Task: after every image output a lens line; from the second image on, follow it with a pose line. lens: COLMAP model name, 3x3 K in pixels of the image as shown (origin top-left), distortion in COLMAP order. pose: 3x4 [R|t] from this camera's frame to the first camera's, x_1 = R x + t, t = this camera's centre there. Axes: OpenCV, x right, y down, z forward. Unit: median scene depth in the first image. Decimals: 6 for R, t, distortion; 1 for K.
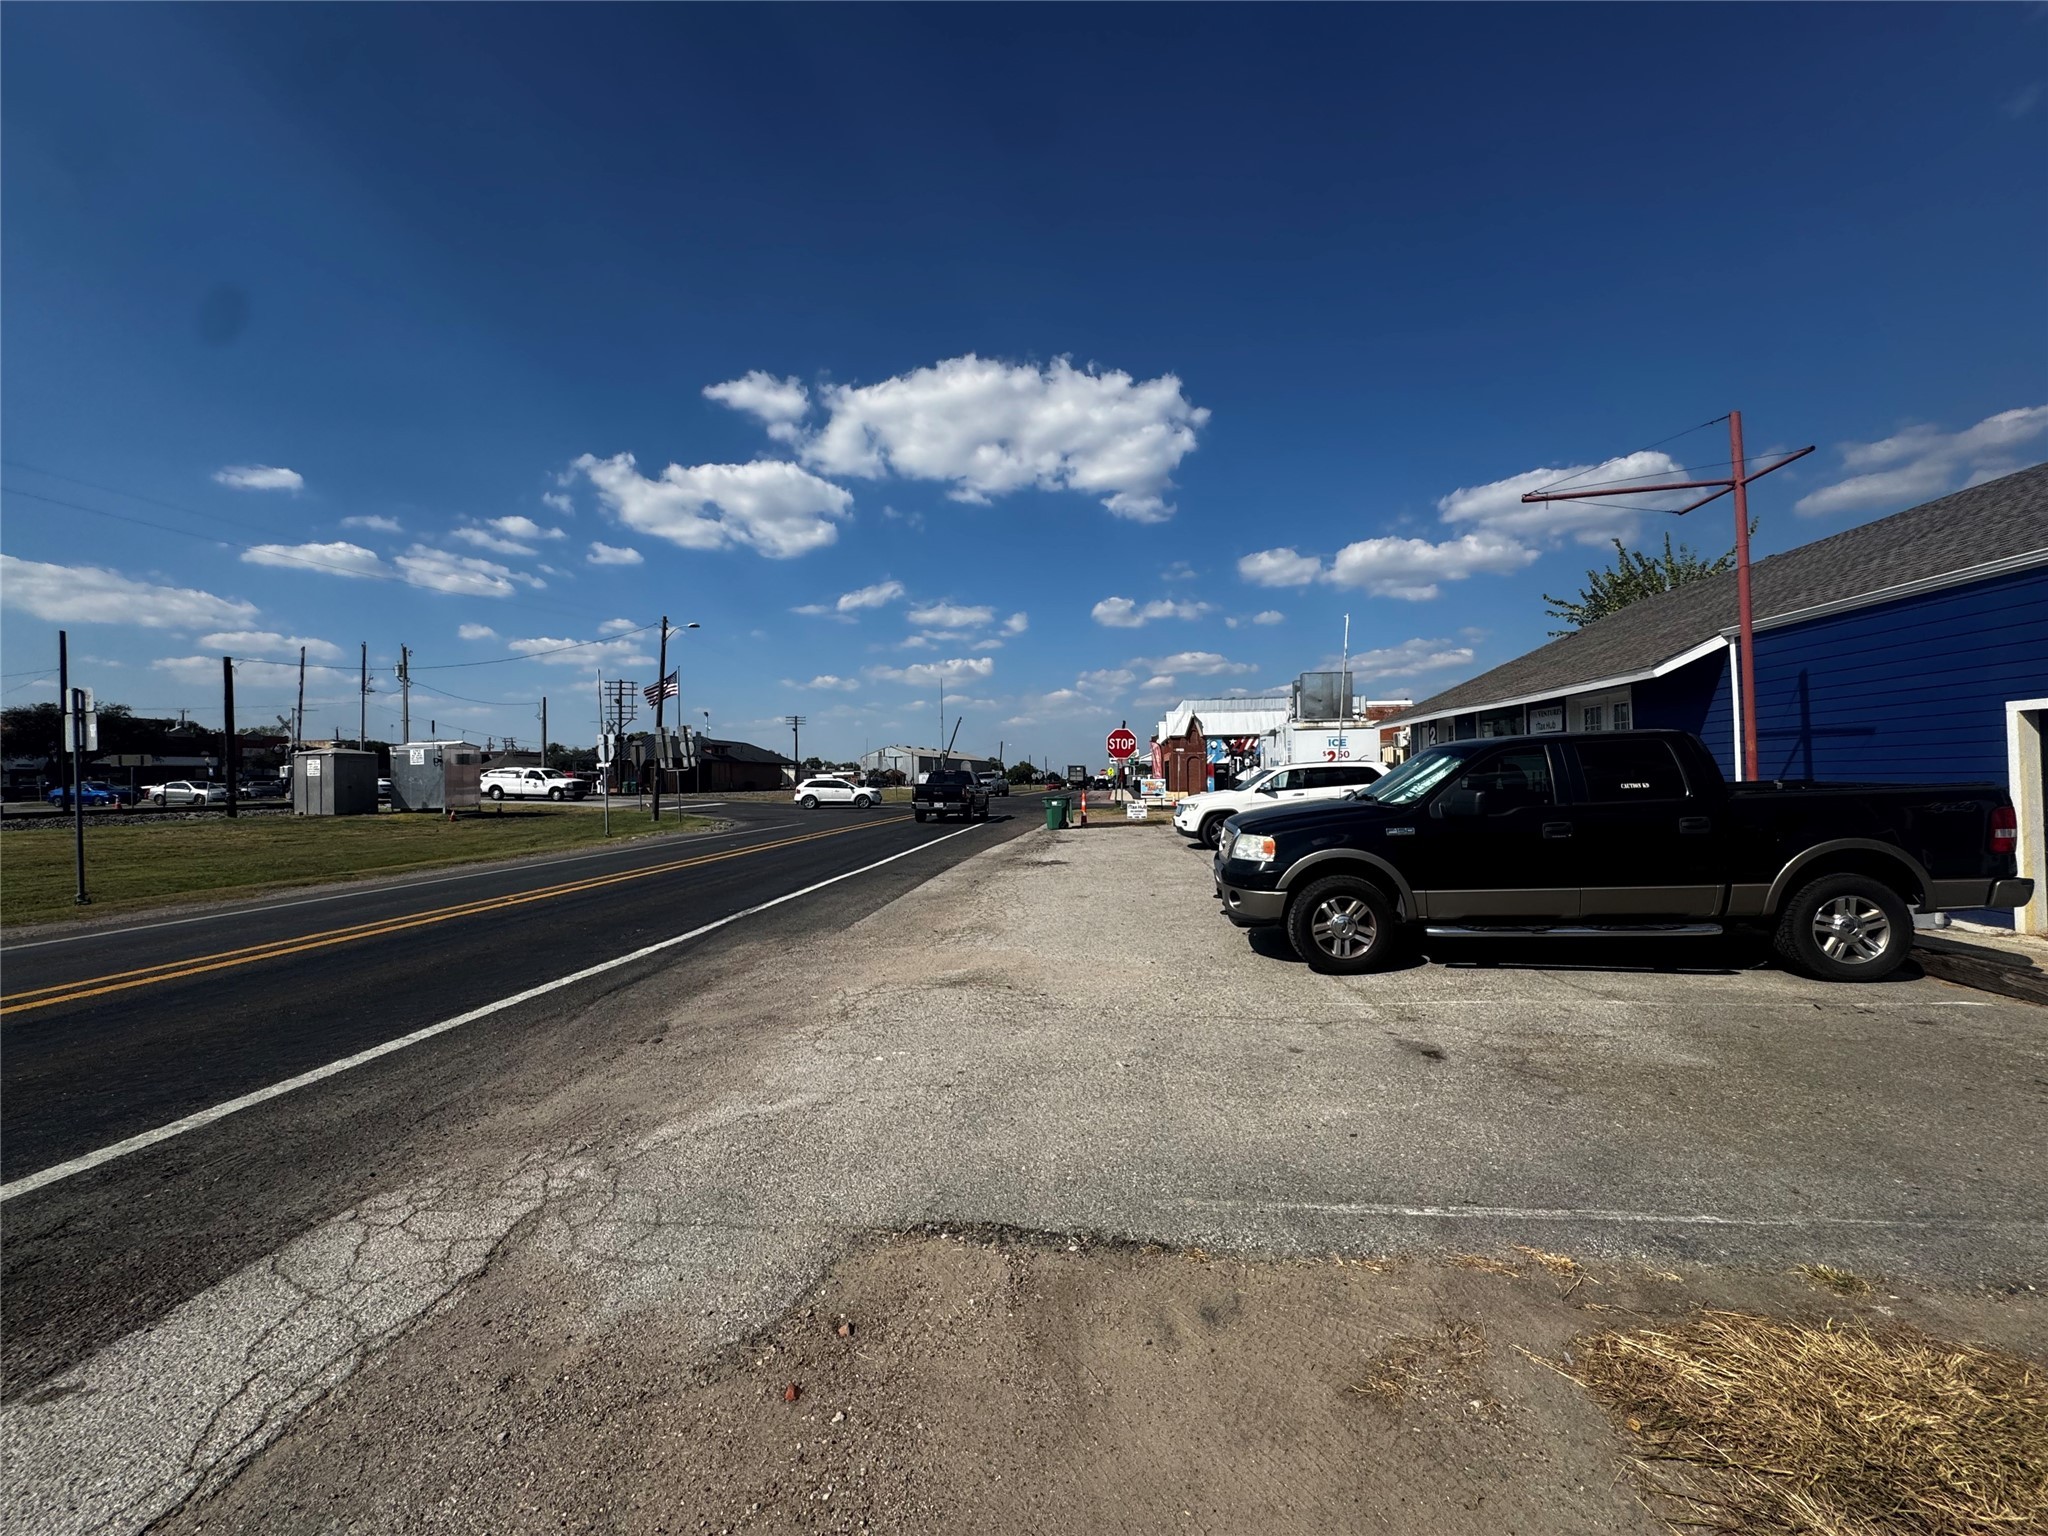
lens RADIAL K [[819.3, 0, 1021.1], [0, 819.3, 759.2], [0, 0, 1]] dist [-0.005965, 0.001001]
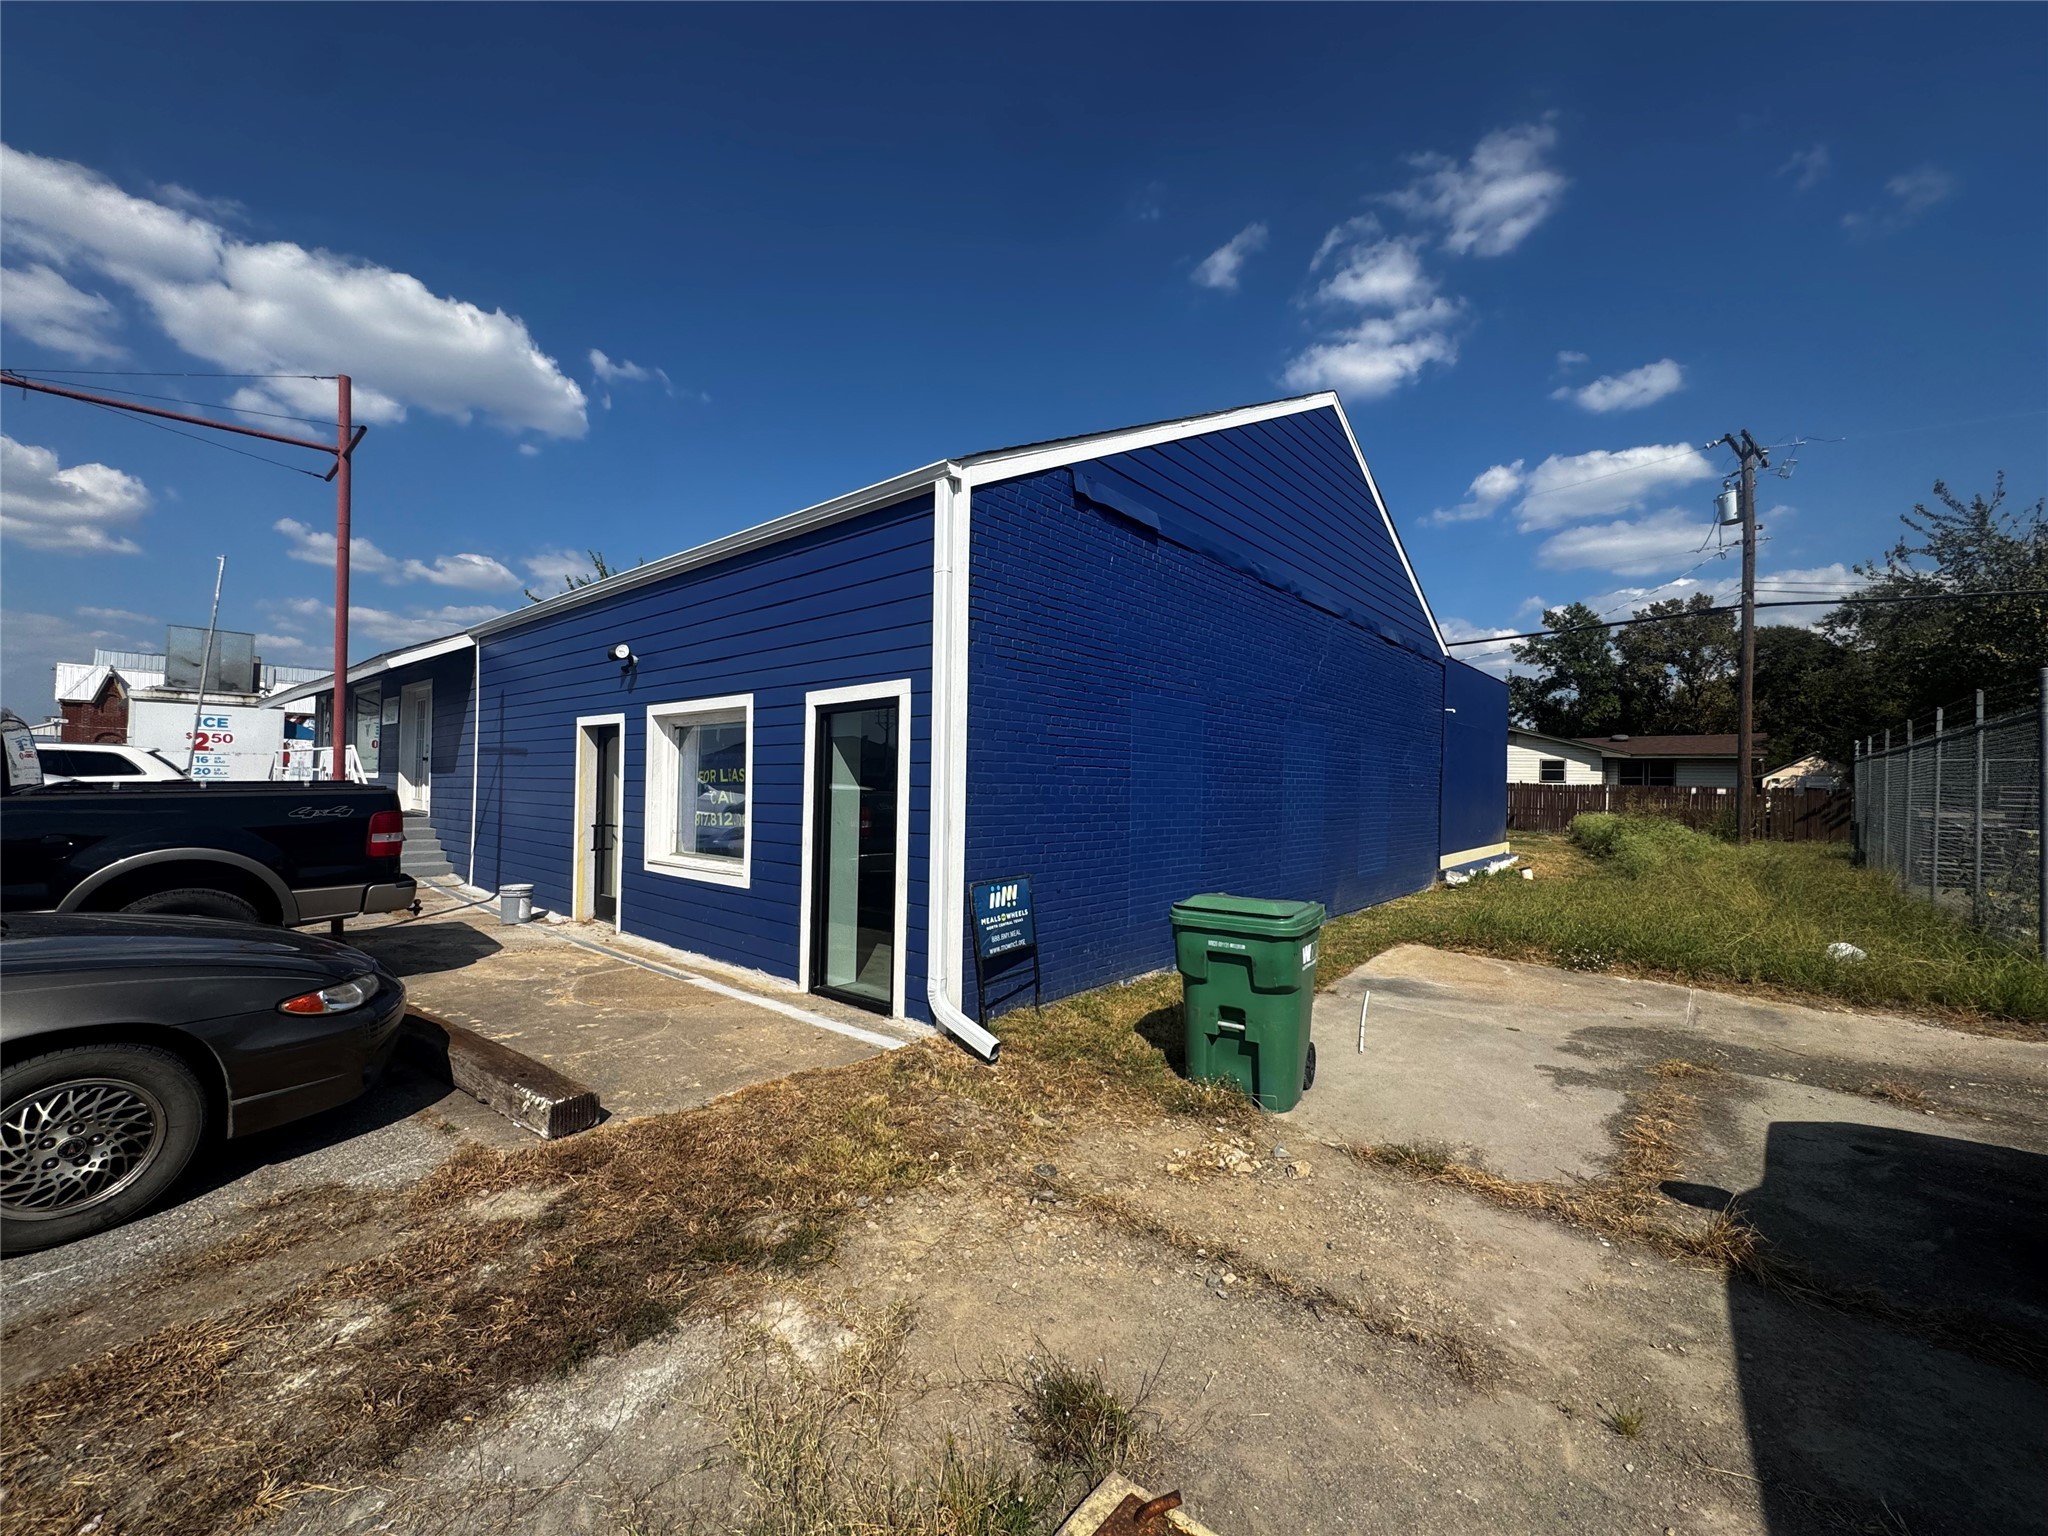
lens RADIAL K [[819.3, 0, 1017.6], [0, 819.3, 769.6], [0, 0, 1]] dist [-0.005965, 0.001001]
pose [[0.572568, 0.036546, 0.819042, 0.556288], [-0.048475, 0.998767, -0.010678, -0.013613], [-0.818423, -0.033589, 0.573634, -0.139439]]
